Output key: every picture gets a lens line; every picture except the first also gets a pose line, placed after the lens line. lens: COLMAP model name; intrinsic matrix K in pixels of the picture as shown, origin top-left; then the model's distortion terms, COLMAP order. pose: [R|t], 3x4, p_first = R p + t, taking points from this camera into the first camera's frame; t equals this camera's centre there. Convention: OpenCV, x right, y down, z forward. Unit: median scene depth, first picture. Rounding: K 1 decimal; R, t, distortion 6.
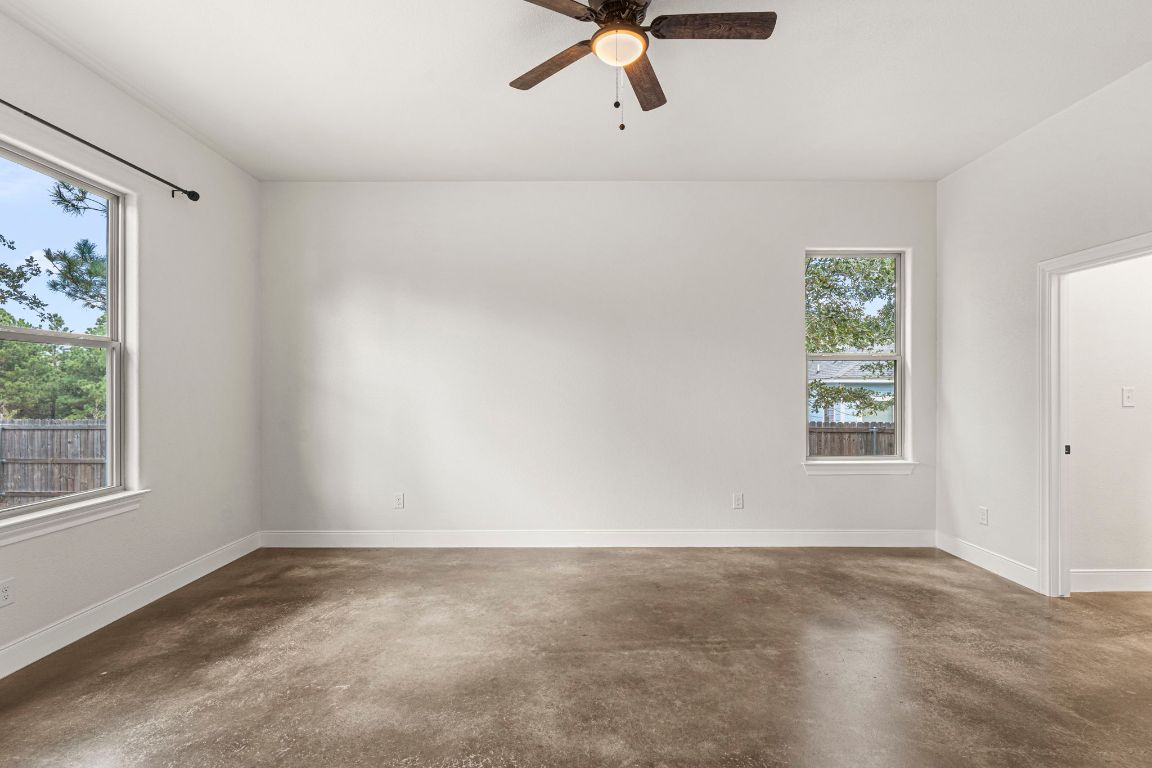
lens RADIAL K [[535.1, 0, 574.0], [0, 535.1, 385.4], [0, 0, 1]] dist [-0.003377, 0.000780]
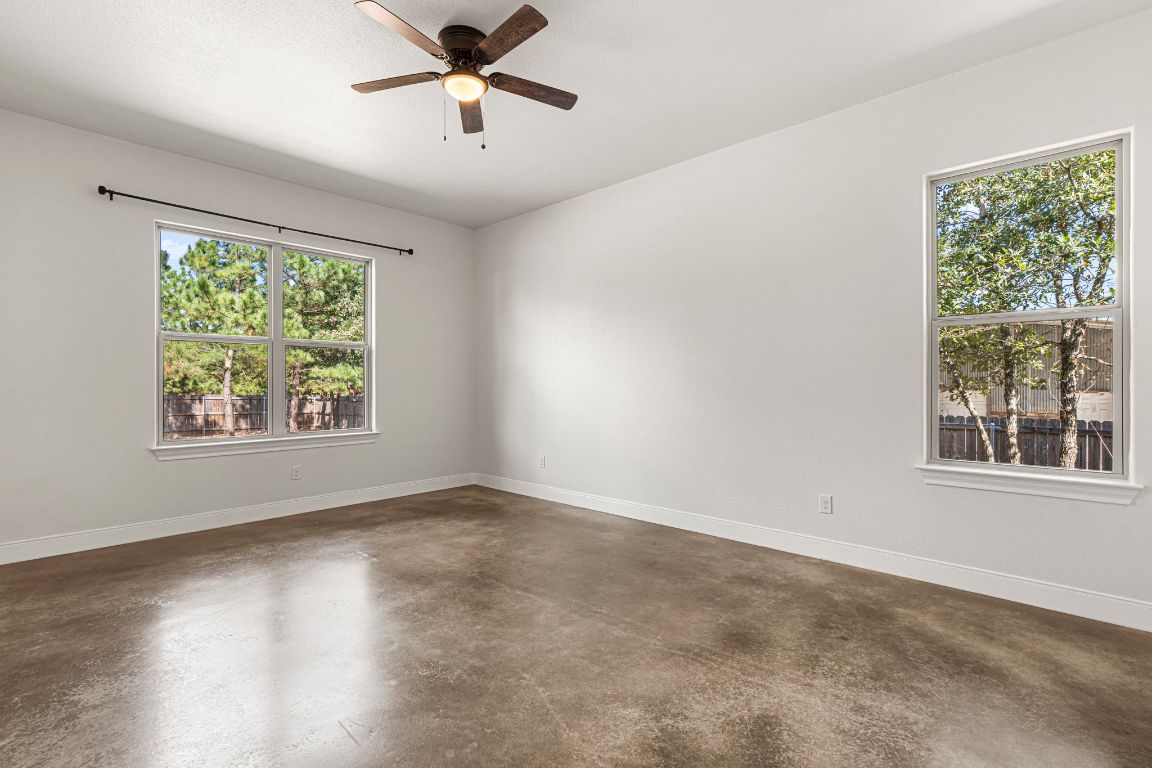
lens RADIAL K [[523.2, 0, 576.0], [0, 523.2, 384.0], [0, 0, 1]] dist [-0.003649, 0.000099]
pose [[0.732089, 0.001532, -0.681207, 0.814501], [0.004494, 0.999965, 0.007078, 0.033940], [0.681194, -0.008243, 0.732056, 0.217095]]
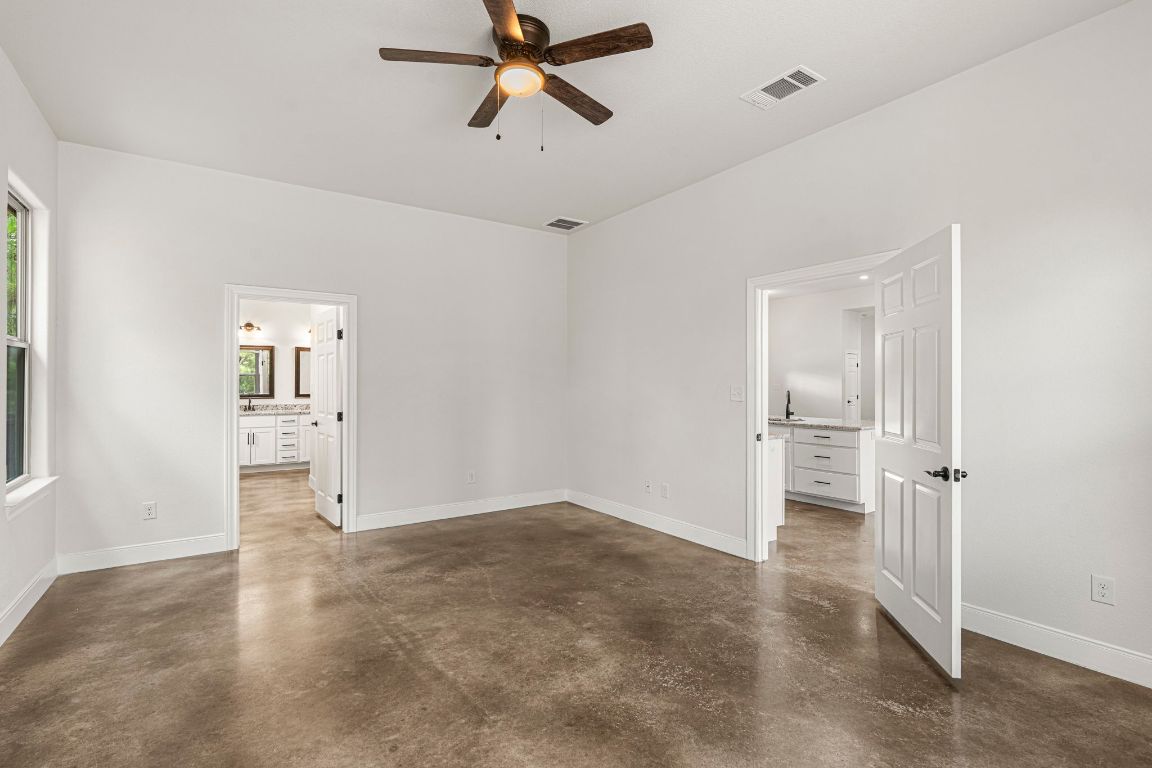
lens RADIAL K [[535.1, 0, 574.0], [0, 535.1, 385.4], [0, 0, 1]] dist [-0.003377, 0.000780]
pose [[-0.560687, -0.001194, 0.828027, -0.664896], [-0.005555, 0.999982, -0.002320, 0.004374], [-0.828009, -0.005900, -0.560684, 1.137391]]
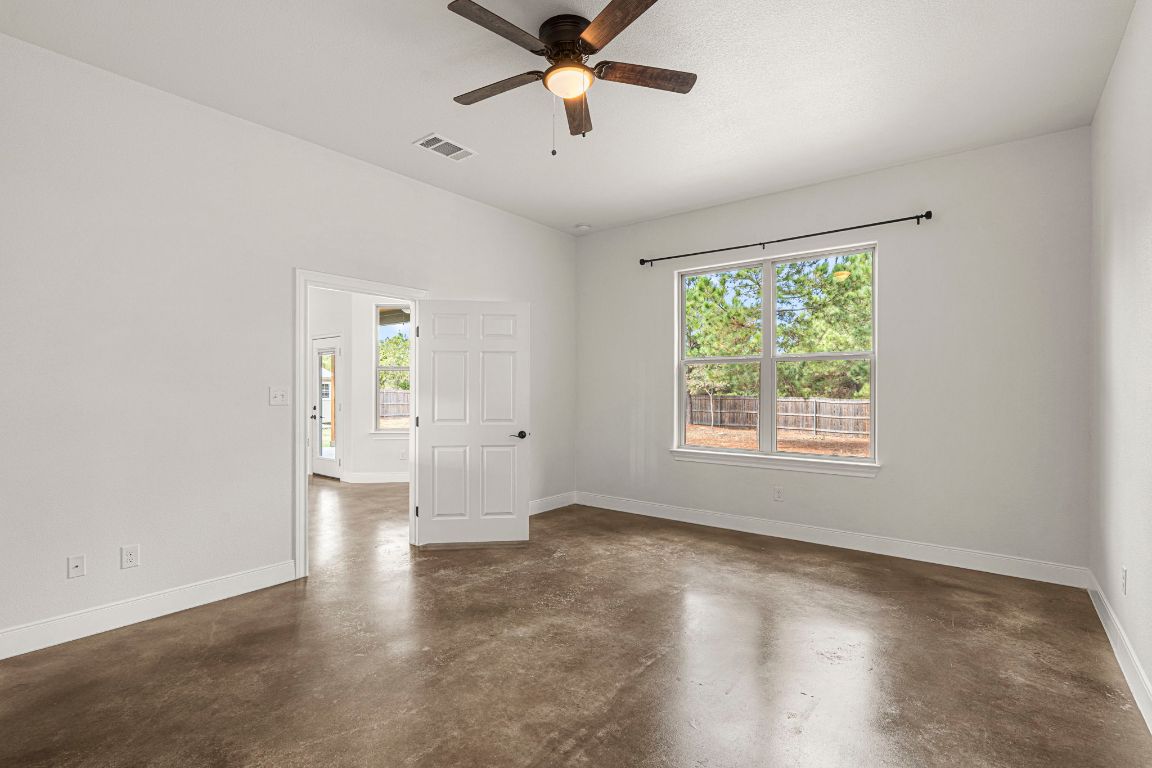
lens RADIAL K [[543.9, 0, 576.0], [0, 543.9, 384.0], [0, 0, 1]] dist [-0.001922, 0.000221]
pose [[-0.615816, -0.008815, -0.787841, 0.723661], [0.003258, 0.999900, -0.013734, 0.012298], [0.787883, -0.011024, -0.615726, 1.274465]]
